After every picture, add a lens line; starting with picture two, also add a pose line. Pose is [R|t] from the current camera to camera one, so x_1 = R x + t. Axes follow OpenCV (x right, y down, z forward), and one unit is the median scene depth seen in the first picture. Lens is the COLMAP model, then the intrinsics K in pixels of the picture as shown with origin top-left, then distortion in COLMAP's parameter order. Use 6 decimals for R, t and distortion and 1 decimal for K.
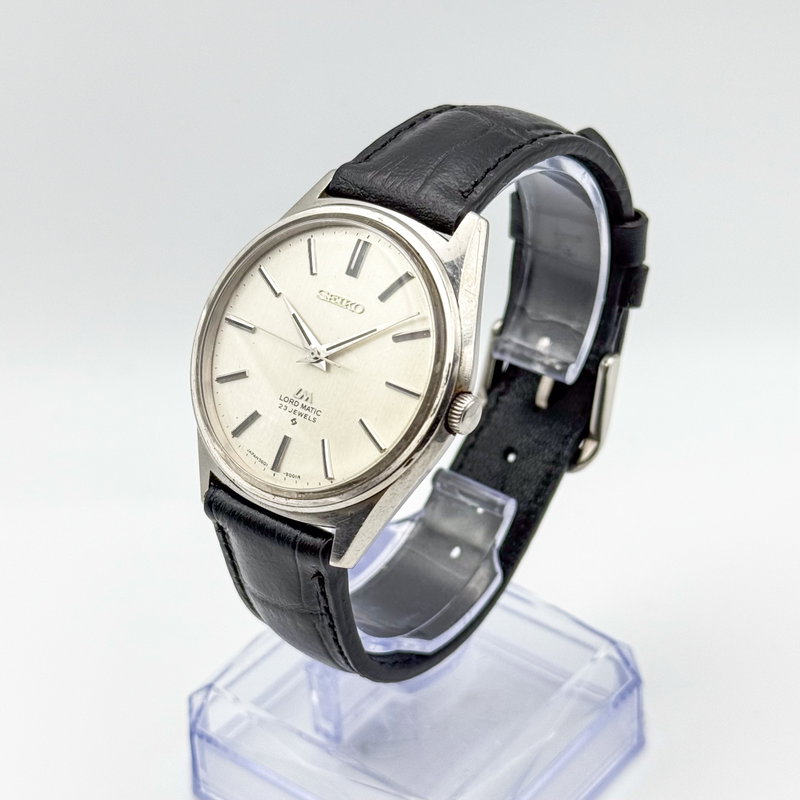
lens RADIAL K [[1908.0, 0, 397.6], [0, 1908.0, 395.9], [0, 0, 1]] dist [0.160648, 0.000000]
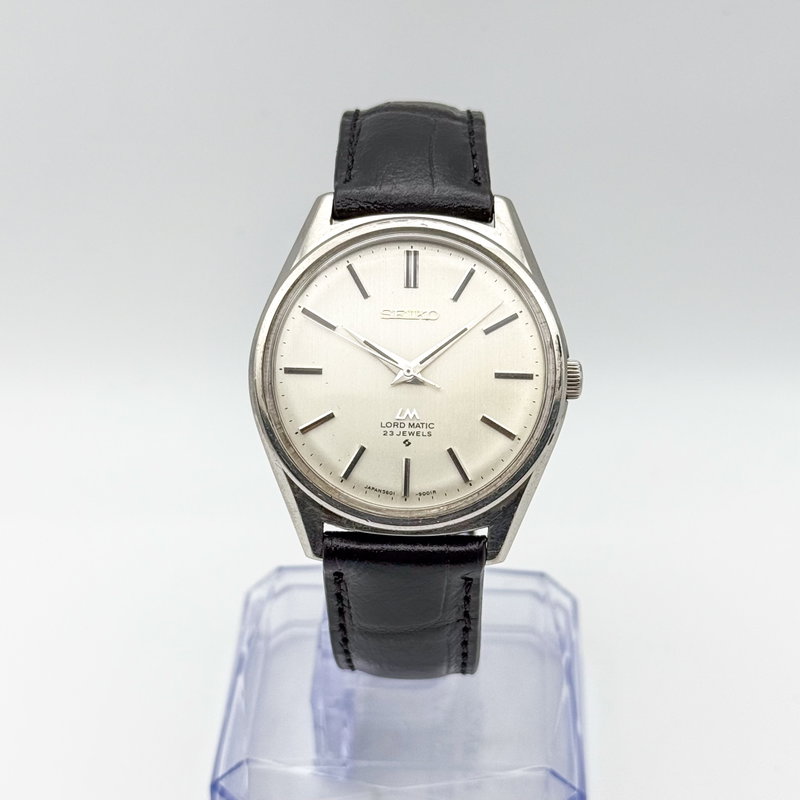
lens RADIAL K [[1908.0, 0, 400.3], [0, 1908.0, 401.3], [0, 0, 1]] dist [0.160648, 0.000000]
pose [[0.811835, -0.296521, 0.502990, -0.541389], [0.295538, 0.951631, 0.083998, -0.090090], [-0.503568, 0.080460, 0.860201, 0.143234]]
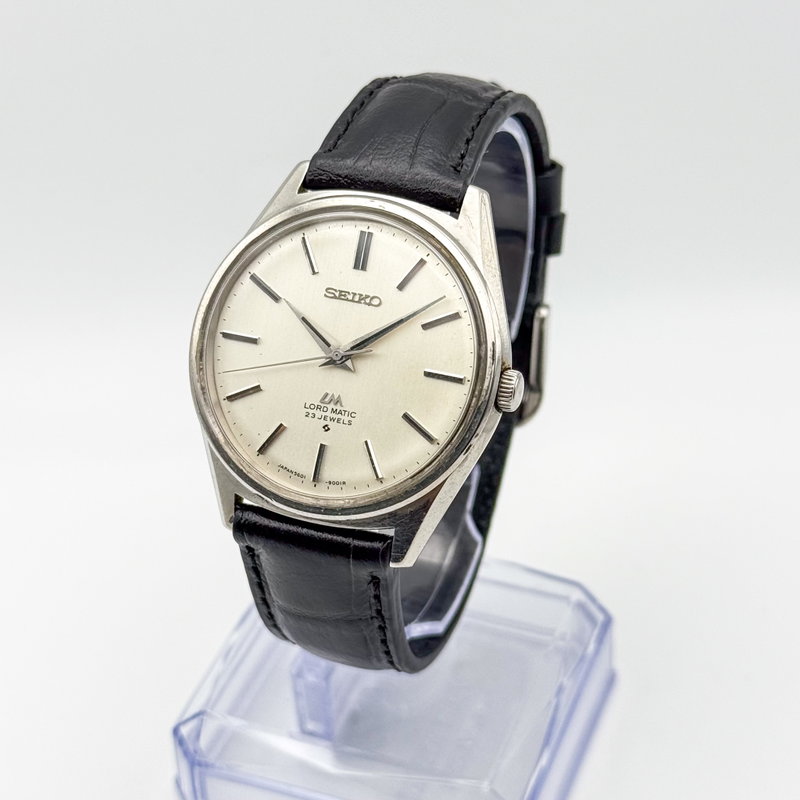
lens RADIAL K [[1908.0, 0, 401.3], [0, 1908.0, 401.1], [0, 0, 1]] dist [0.160648, 0.000000]
pose [[0.952883, -0.169508, 0.251557, -0.253877], [0.159941, 0.985412, 0.058159, -0.049030], [-0.257746, -0.015185, 0.966093, 0.059888]]
